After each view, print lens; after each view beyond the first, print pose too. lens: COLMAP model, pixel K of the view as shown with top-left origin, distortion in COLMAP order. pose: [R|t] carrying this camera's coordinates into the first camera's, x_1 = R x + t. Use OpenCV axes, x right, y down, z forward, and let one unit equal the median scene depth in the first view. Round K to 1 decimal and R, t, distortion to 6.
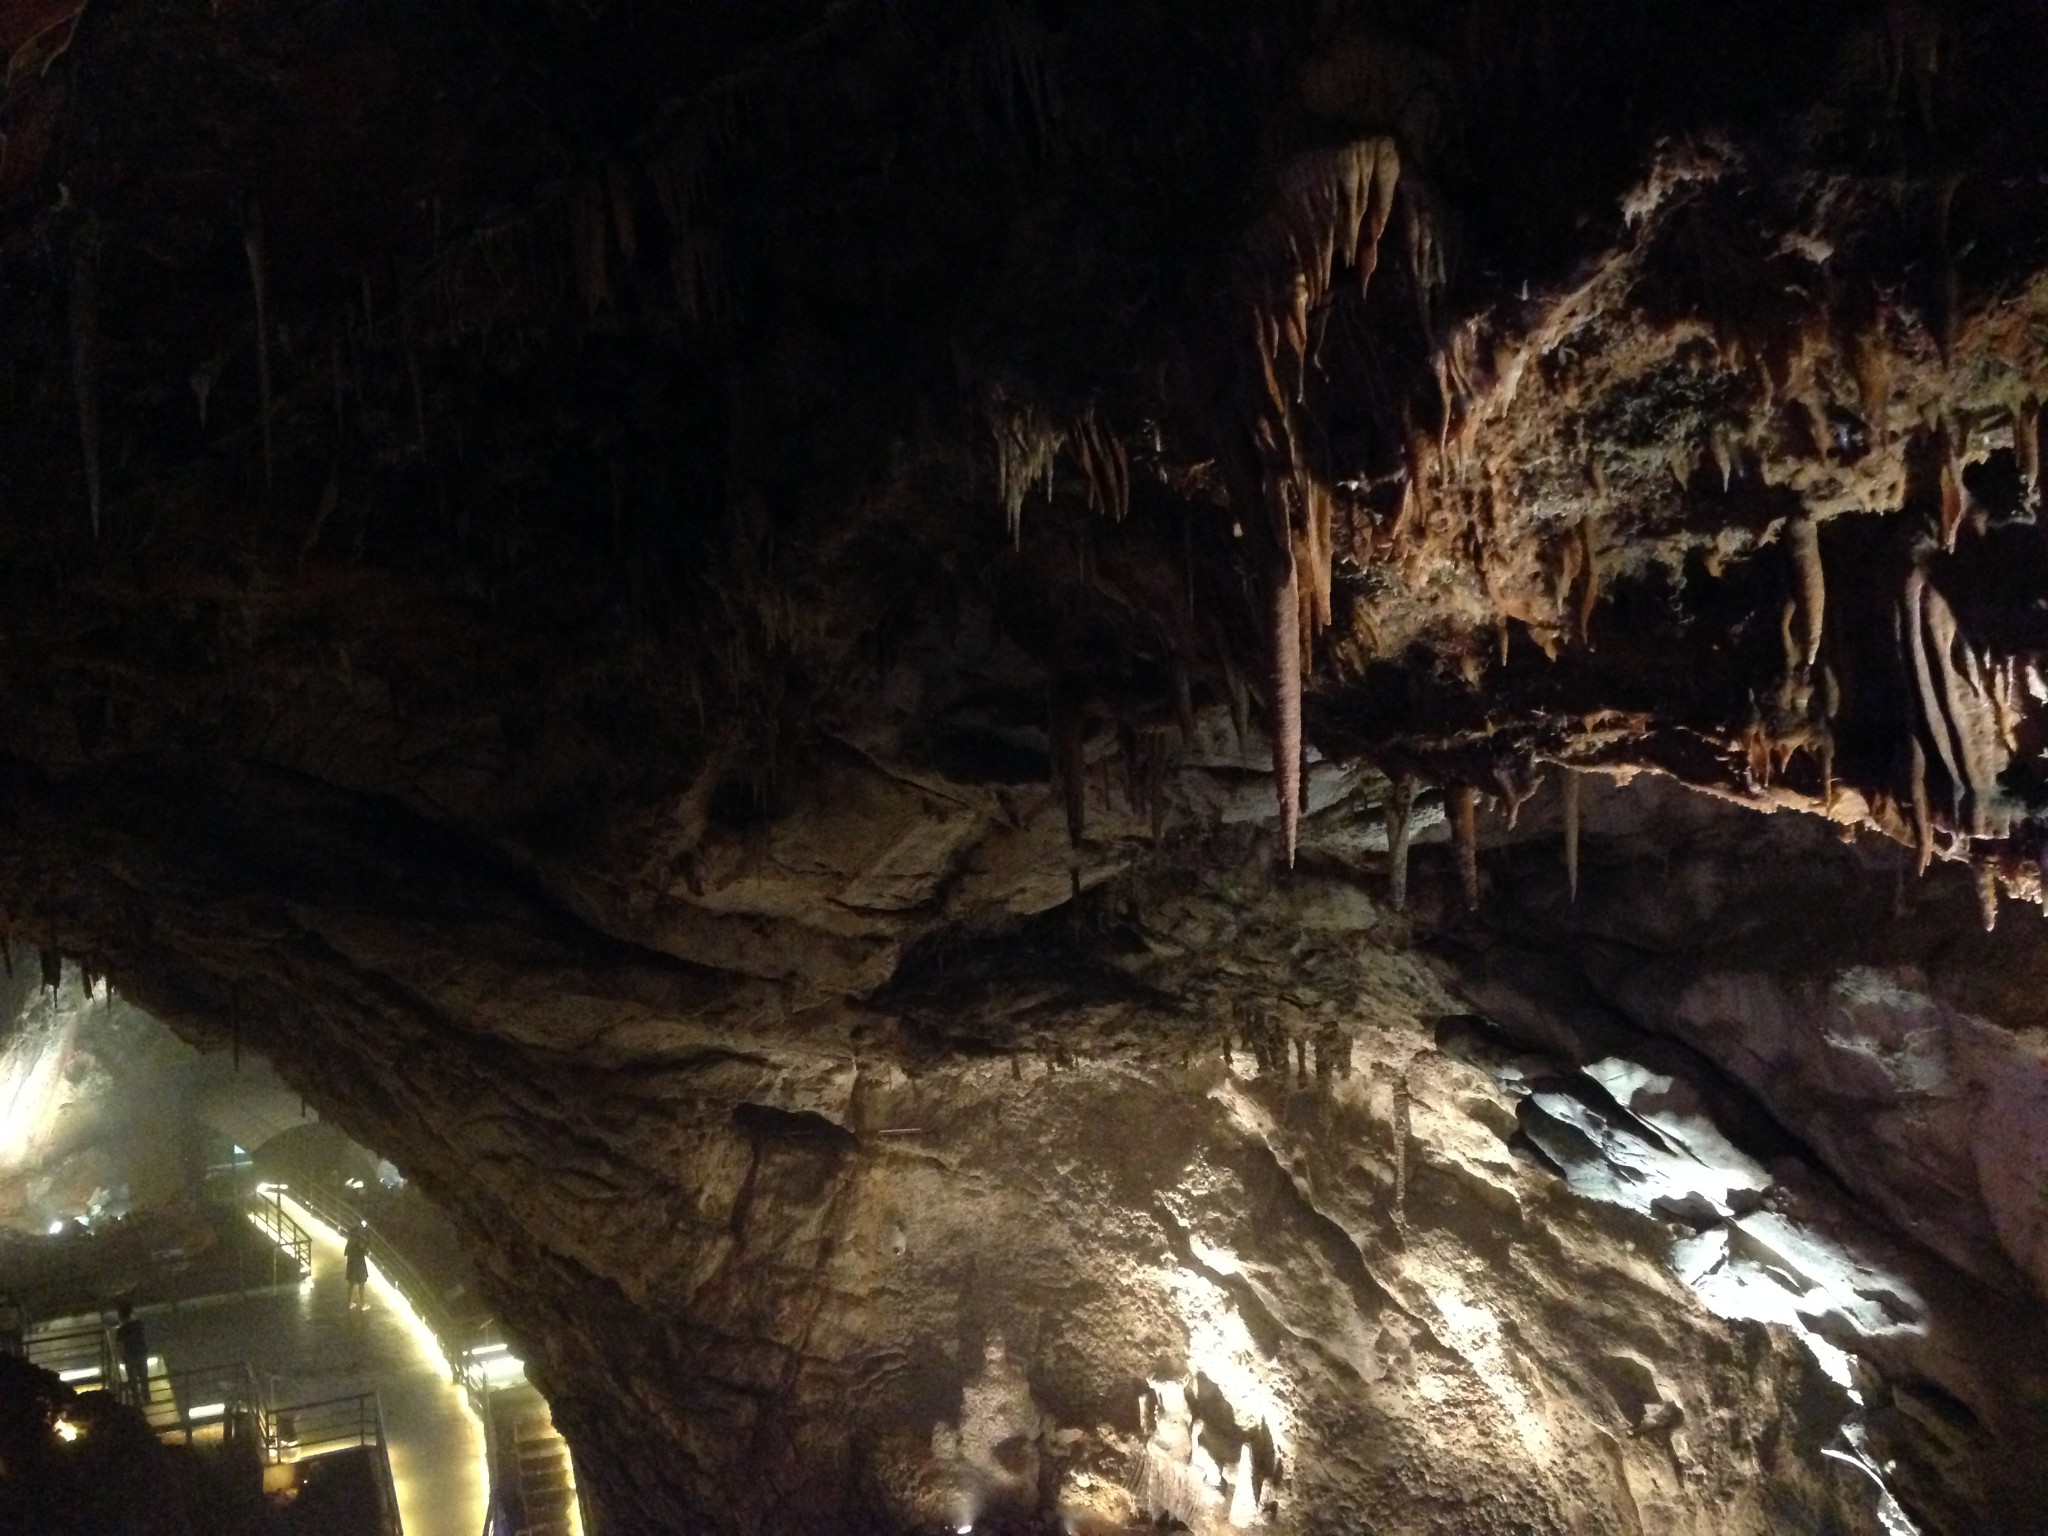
lens RADIAL K [[1973.1, 0, 1031.1], [0, 1973.1, 775.0], [0, 0, 1]] dist [0.153287, 0.000000]
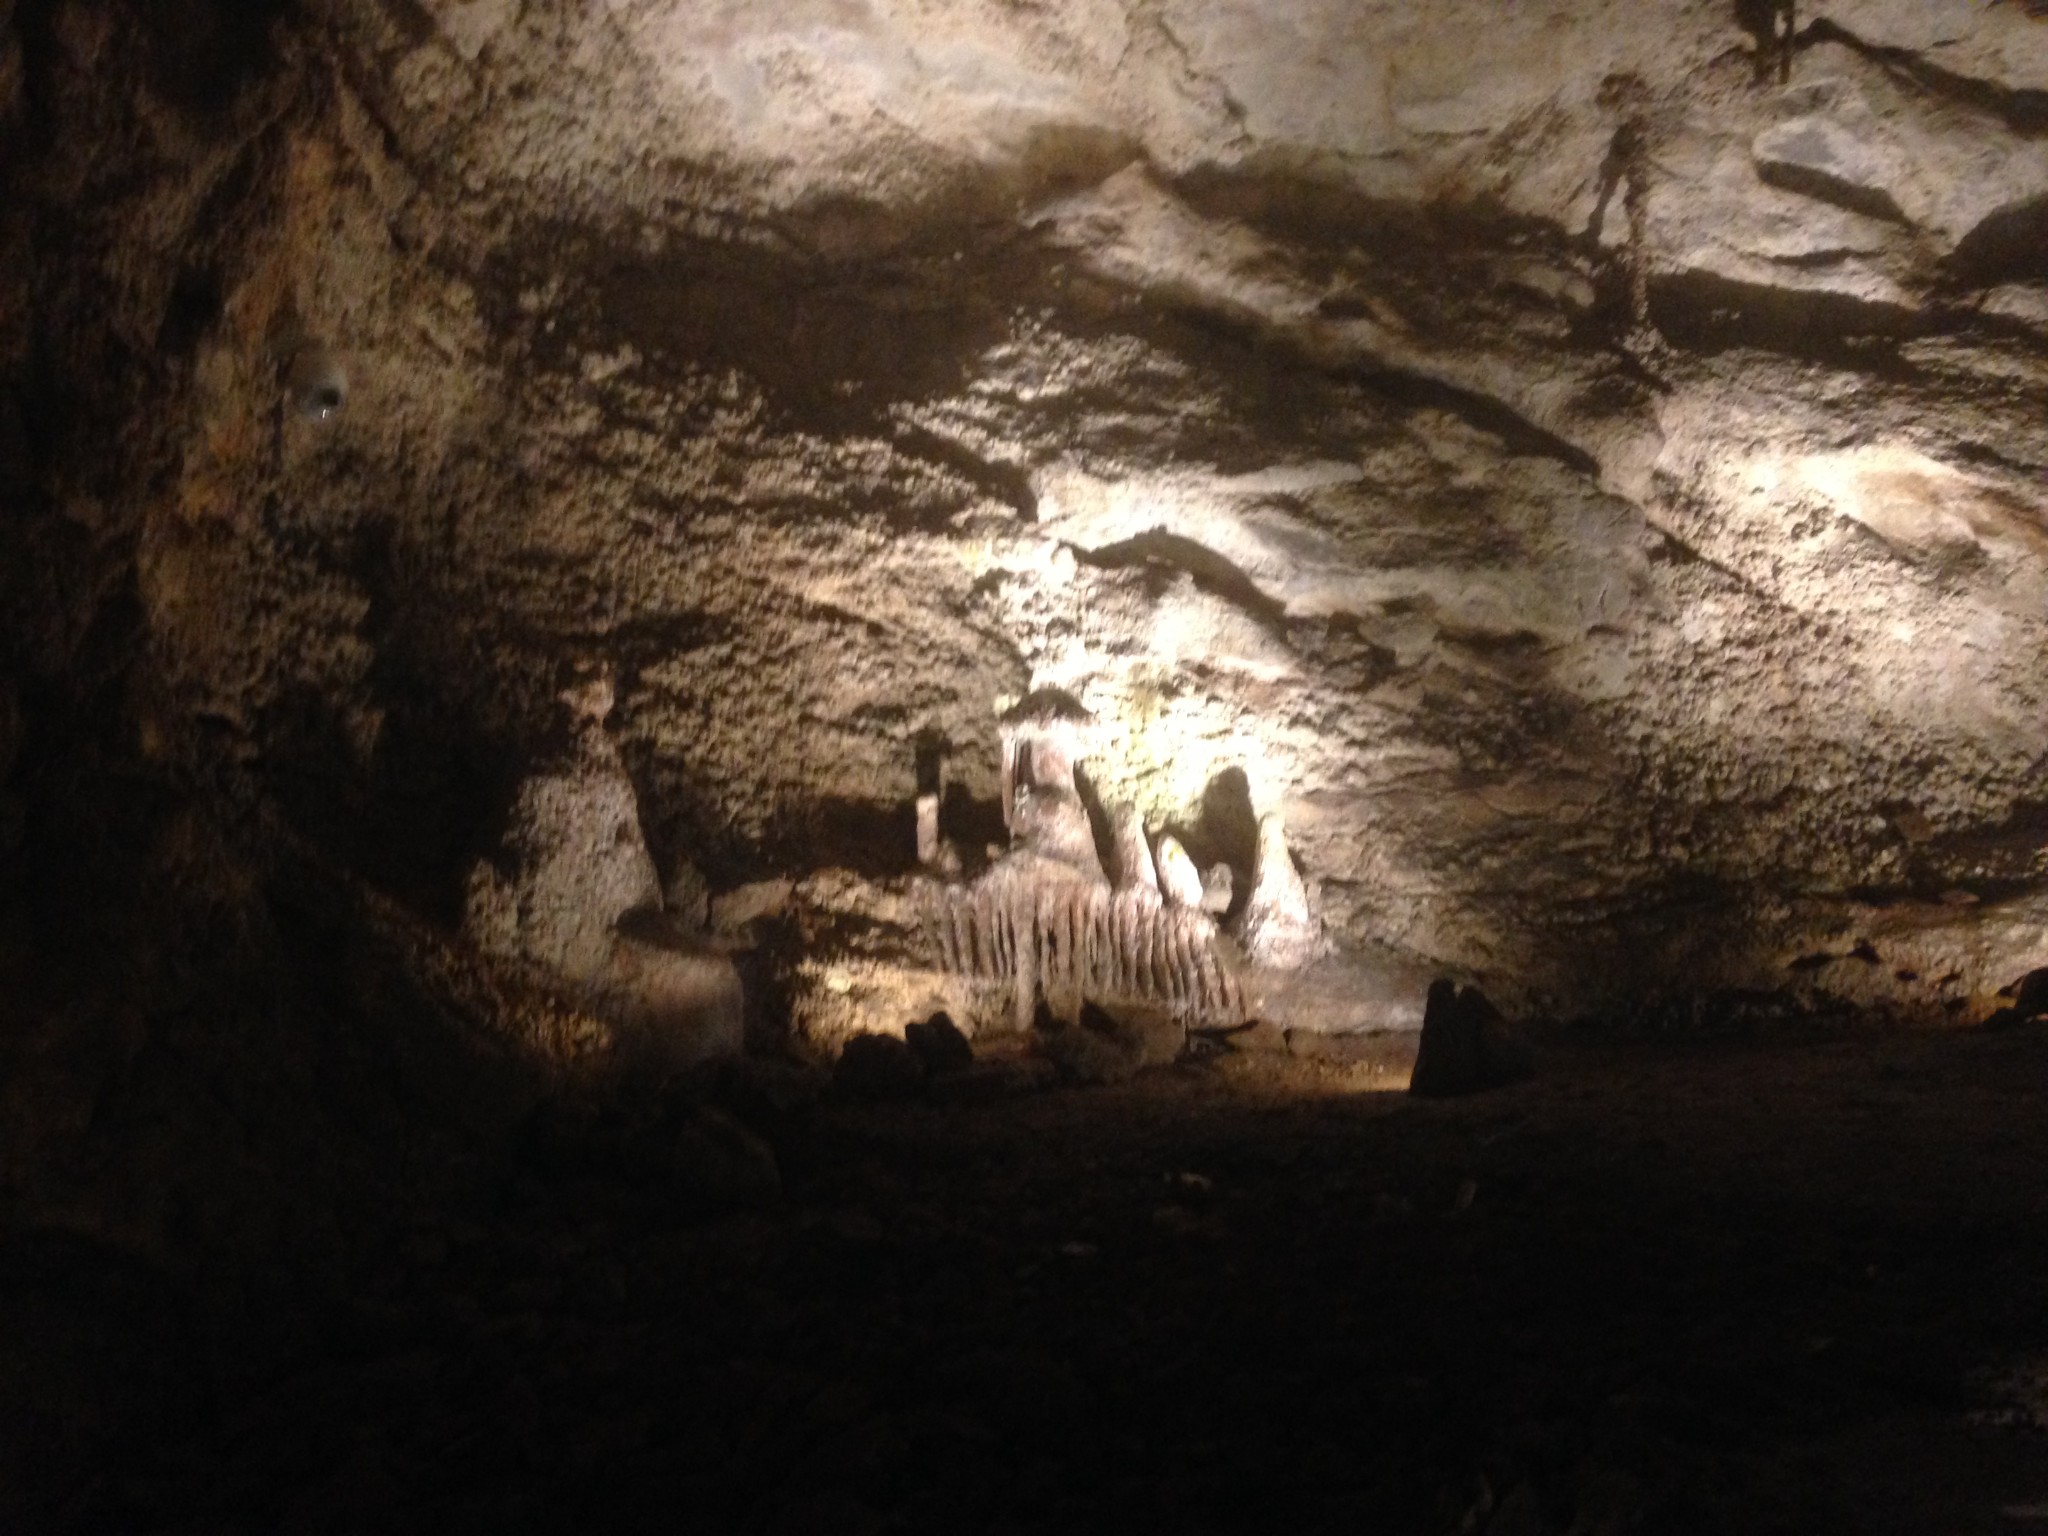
lens RADIAL K [[1973.1, 0, 1022.7], [0, 1973.1, 765.5], [0, 0, 1]] dist [0.153287, 0.000000]
pose [[0.450646, 0.149621, 0.880075, -0.327793], [-0.018633, 0.987216, -0.158295, 0.371632], [-0.892508, 0.054936, 0.447673, 0.777017]]
